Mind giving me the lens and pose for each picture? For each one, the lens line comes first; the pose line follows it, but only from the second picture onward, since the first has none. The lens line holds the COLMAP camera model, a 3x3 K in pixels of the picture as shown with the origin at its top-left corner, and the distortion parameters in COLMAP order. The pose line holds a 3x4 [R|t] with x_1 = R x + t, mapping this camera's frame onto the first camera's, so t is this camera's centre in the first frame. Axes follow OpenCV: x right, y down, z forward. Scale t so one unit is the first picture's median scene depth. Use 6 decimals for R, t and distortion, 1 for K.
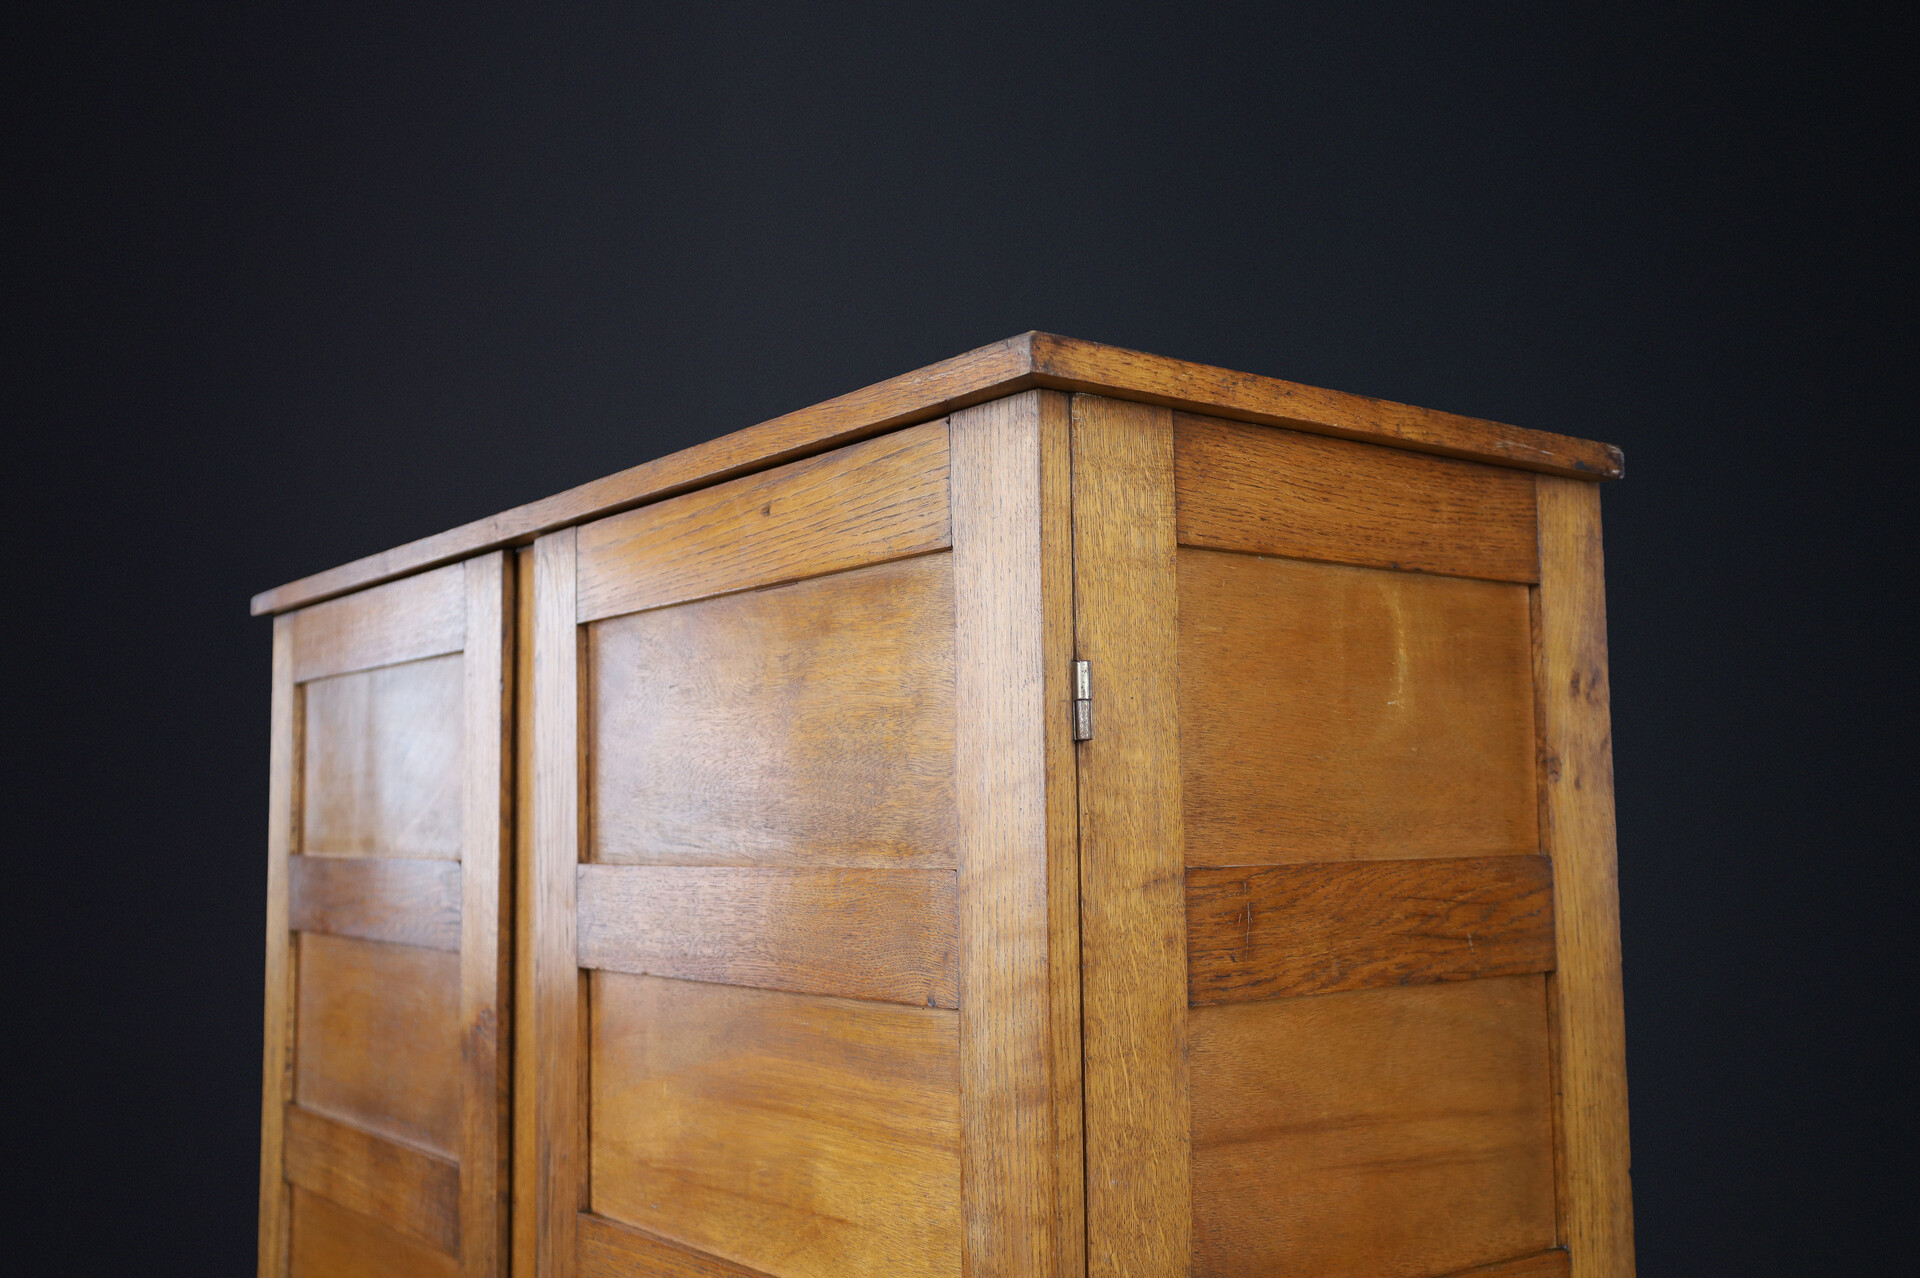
lens RADIAL K [[1837.9, 0, 960.0], [0, 1837.9, 639.0], [0, 0, 1]] dist [-0.010476, -0.004147]
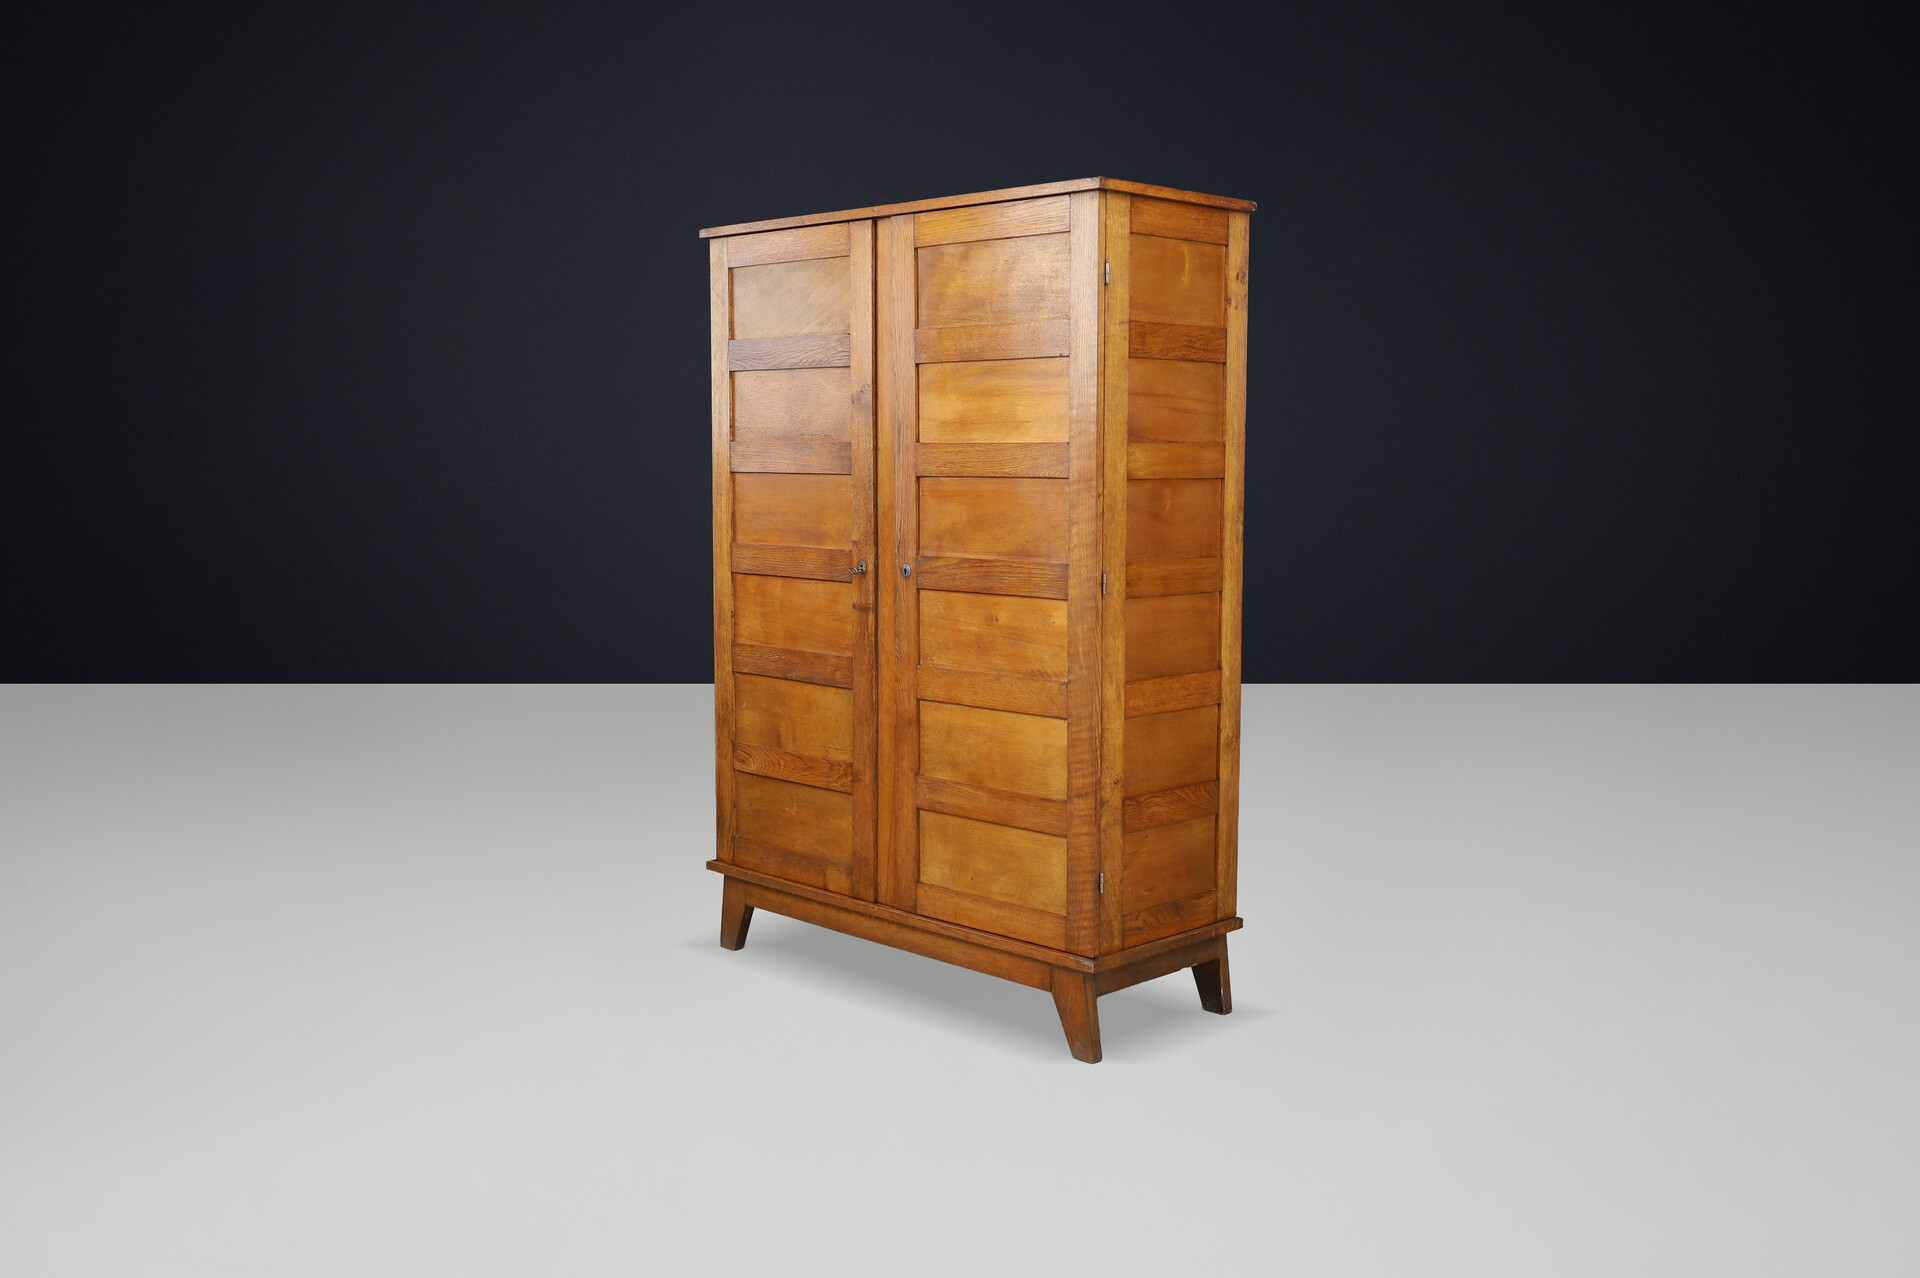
lens RADIAL K [[1837.9, 0, 960.0], [0, 1837.9, 639.0], [0, 0, 1]] dist [-0.010476, -0.004147]
pose [[0.991165, 0.002434, 0.132611, -0.652199], [-0.028771, 0.979971, 0.197053, 0.029653], [-0.129475, -0.199127, 0.971383, -2.491620]]
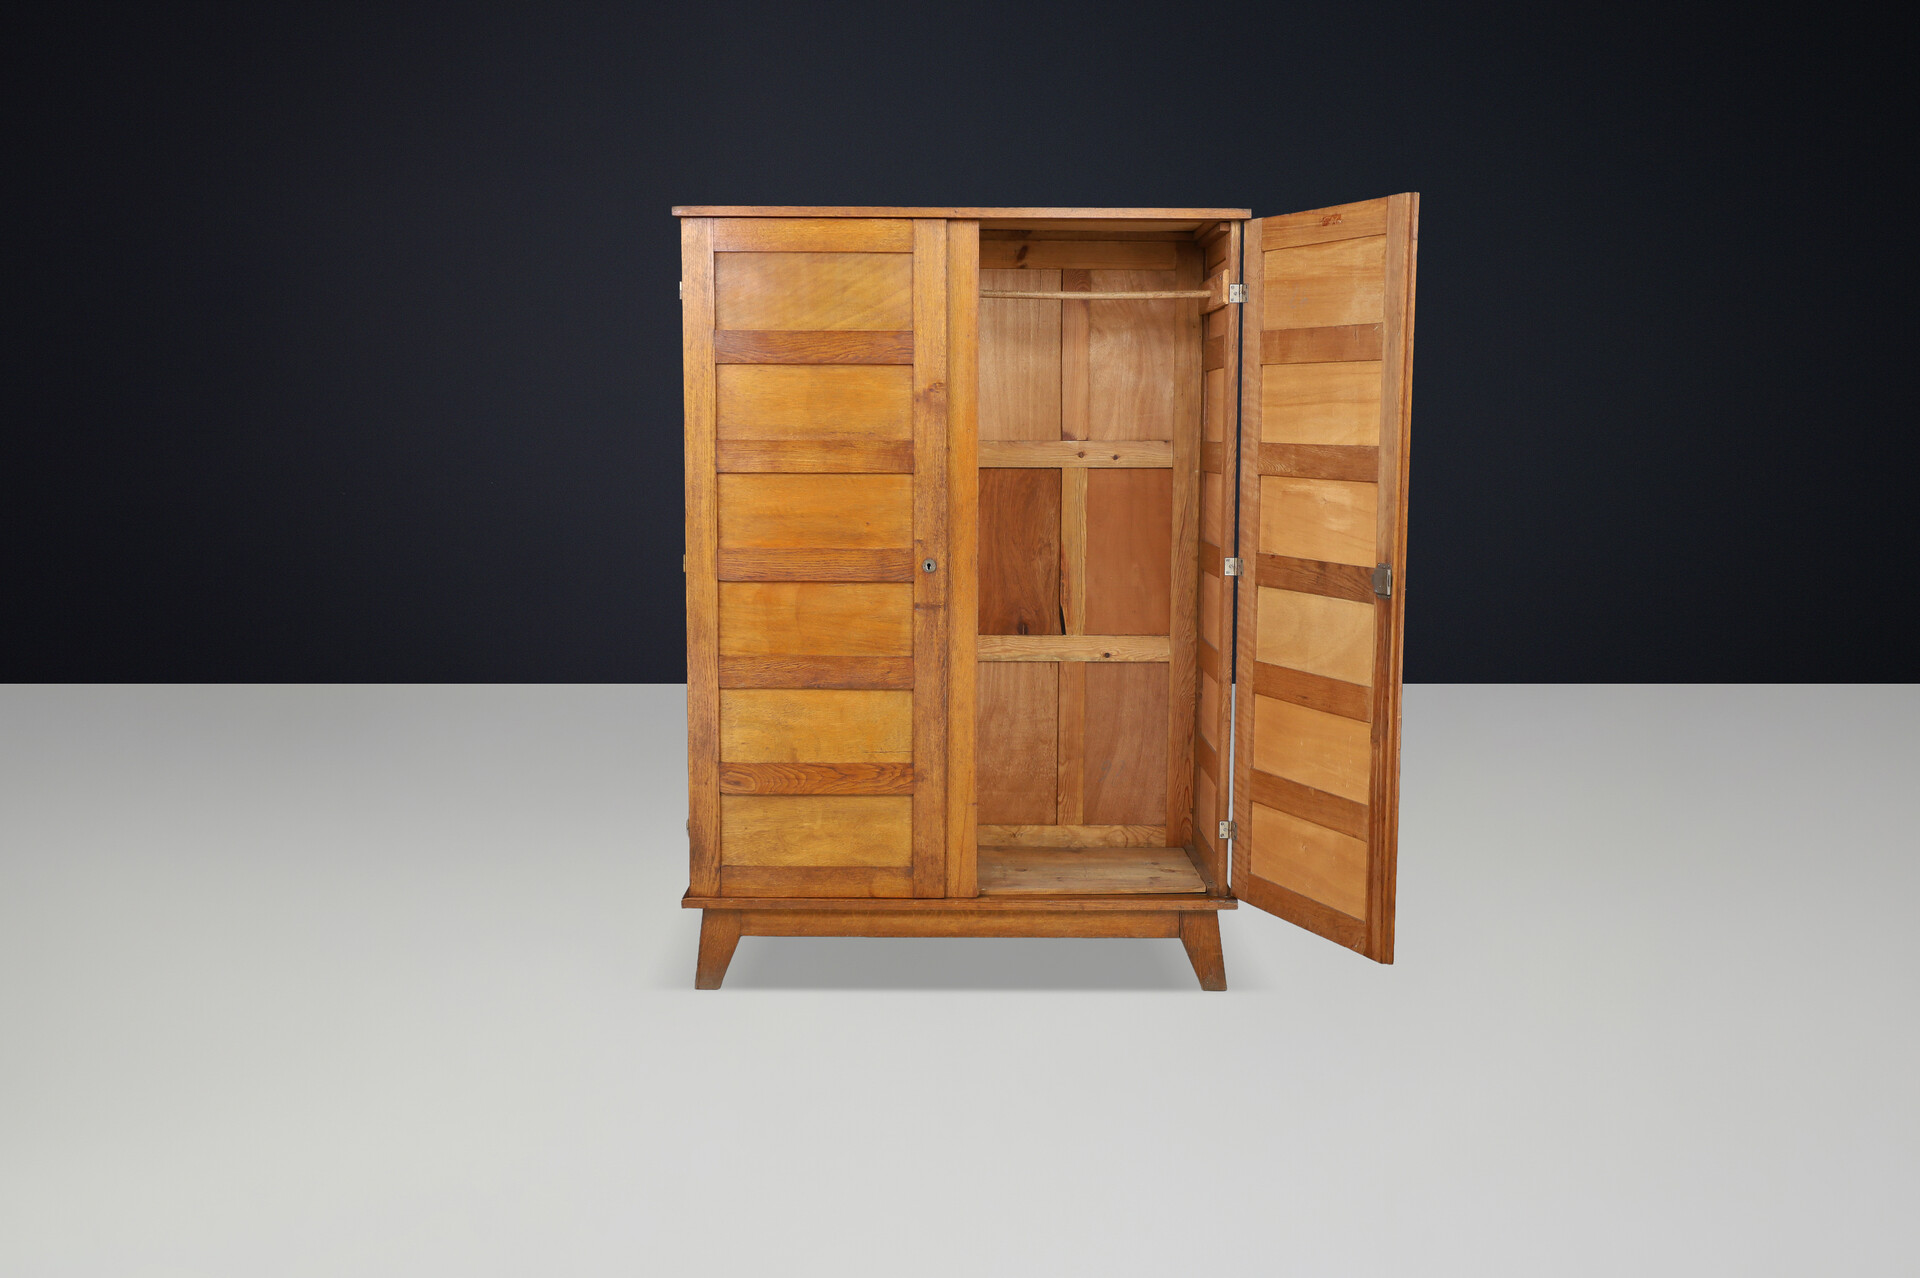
lens RADIAL K [[1841.8, 0, 960.0], [0, 1841.8, 639.0], [0, 0, 1]] dist [-0.011319, -0.003036]
pose [[0.611745, -0.073748, 0.787610, -3.355139], [-0.086167, 0.983508, 0.159018, 0.178923], [-0.786348, -0.165145, 0.595302, -1.065691]]
